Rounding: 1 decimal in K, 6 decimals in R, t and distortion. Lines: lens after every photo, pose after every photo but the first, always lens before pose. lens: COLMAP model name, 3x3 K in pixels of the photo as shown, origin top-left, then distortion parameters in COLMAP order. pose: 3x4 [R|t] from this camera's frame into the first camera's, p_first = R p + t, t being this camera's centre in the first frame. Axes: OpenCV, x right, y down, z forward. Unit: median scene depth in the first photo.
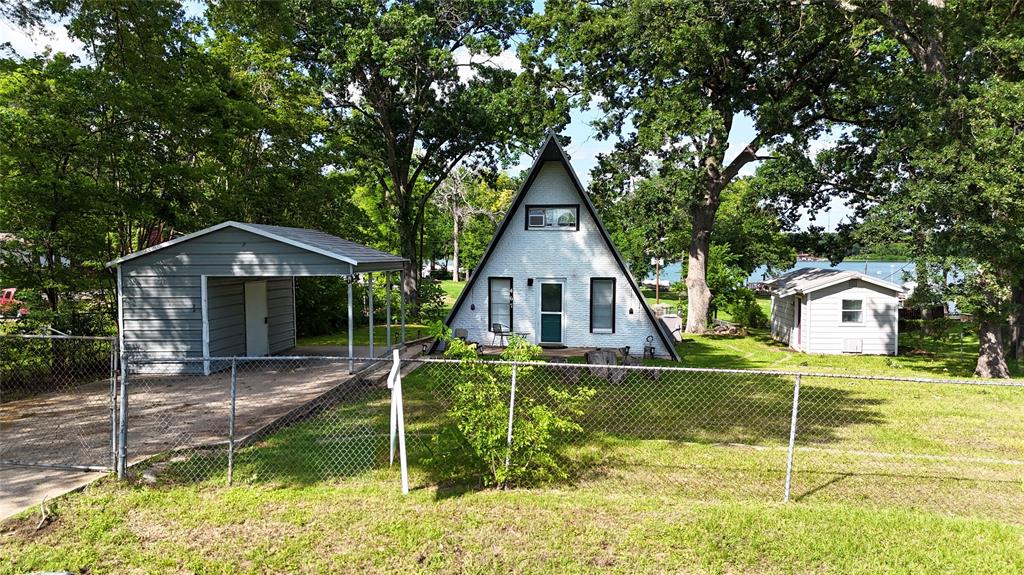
lens RADIAL K [[749.5, 0, 512.0], [0, 749.5, 287.5], [0, 0, 1]] dist [0.050462, -0.000943]
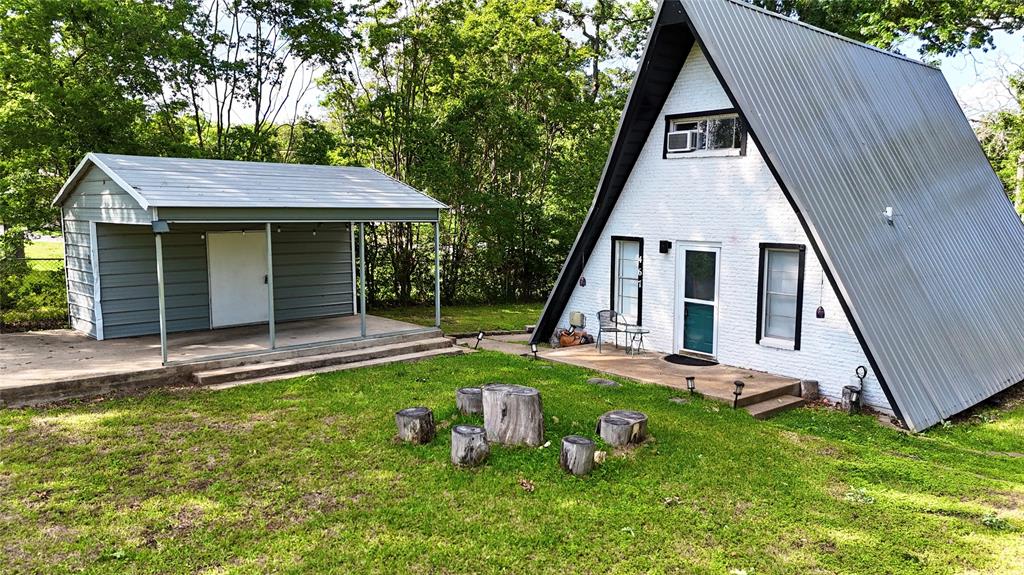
lens RADIAL K [[749.5, 0, 512.0], [0, 749.5, 287.5], [0, 0, 1]] dist [0.050462, -0.000943]
pose [[0.727404, 0.076608, -0.681920, 0.344601], [-0.035788, 0.996632, 0.073788, -0.014382], [0.685276, -0.029269, 0.727696, 0.478082]]
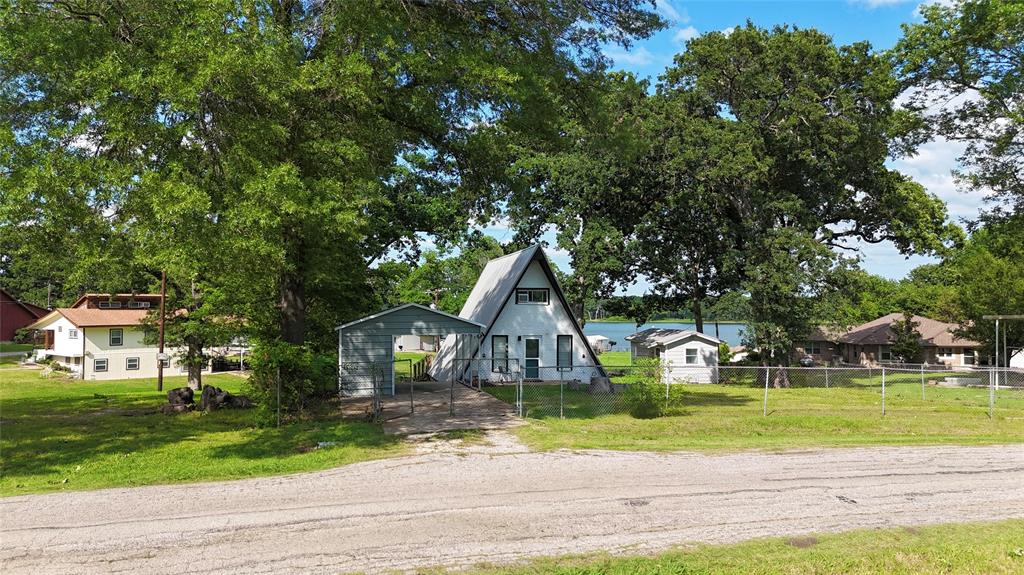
lens RADIAL K [[749.5, 0, 512.0], [0, 749.5, 287.5], [0, 0, 1]] dist [0.050462, -0.000943]
pose [[0.953246, 0.012237, 0.301948, -0.448432], [0.011806, 0.996909, -0.077673, 0.007636], [-0.301965, 0.077606, 0.950155, -0.445670]]
